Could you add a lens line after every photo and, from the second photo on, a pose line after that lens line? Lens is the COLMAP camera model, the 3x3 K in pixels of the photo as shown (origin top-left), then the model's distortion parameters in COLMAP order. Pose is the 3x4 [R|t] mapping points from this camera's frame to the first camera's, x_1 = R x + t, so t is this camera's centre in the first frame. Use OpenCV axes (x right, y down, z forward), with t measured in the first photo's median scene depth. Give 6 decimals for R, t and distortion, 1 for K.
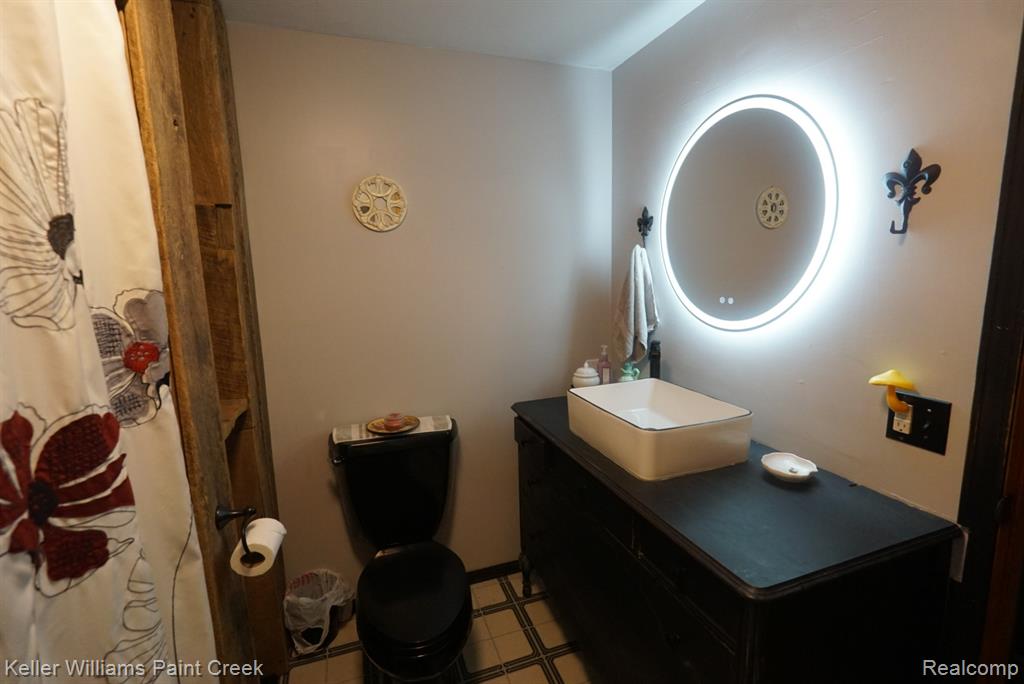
lens RADIAL K [[486.1, 0, 512.0], [0, 486.1, 342.0], [0, 0, 1]] dist [-0.048391, 0.034801]
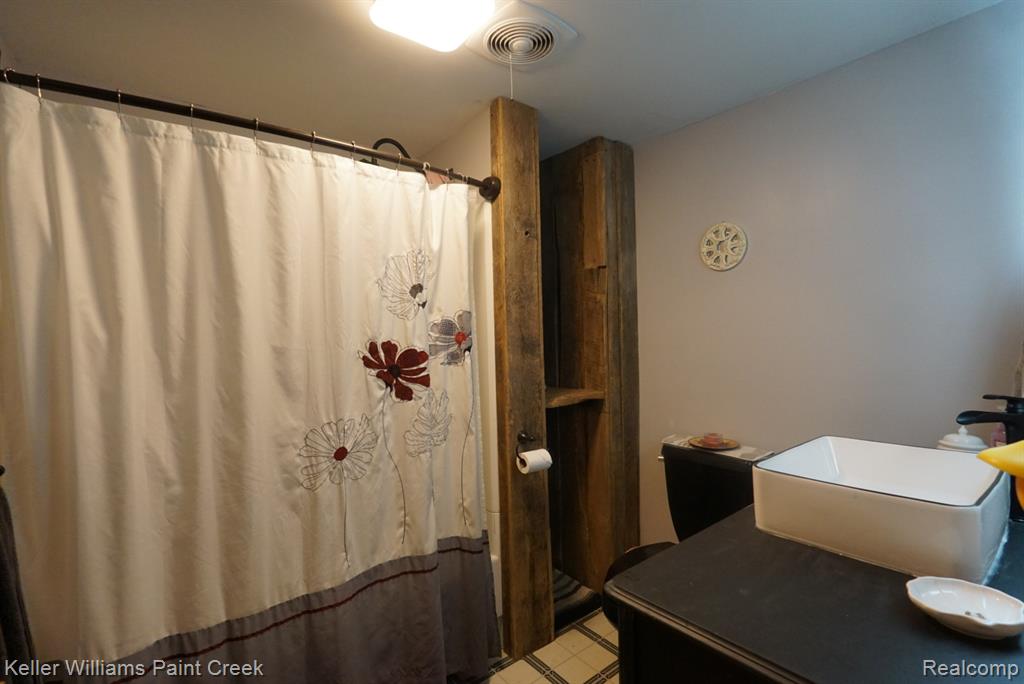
lens RADIAL K [[468.6, 0, 512.4], [0, 468.6, 339.5], [0, 0, 1]] dist [-0.027374, 0.013820]
pose [[0.424126, 0.071316, -0.902791, 1.489784], [-0.156262, 0.987705, 0.004612, -0.013786], [0.892020, 0.139116, 0.430056, 0.201602]]
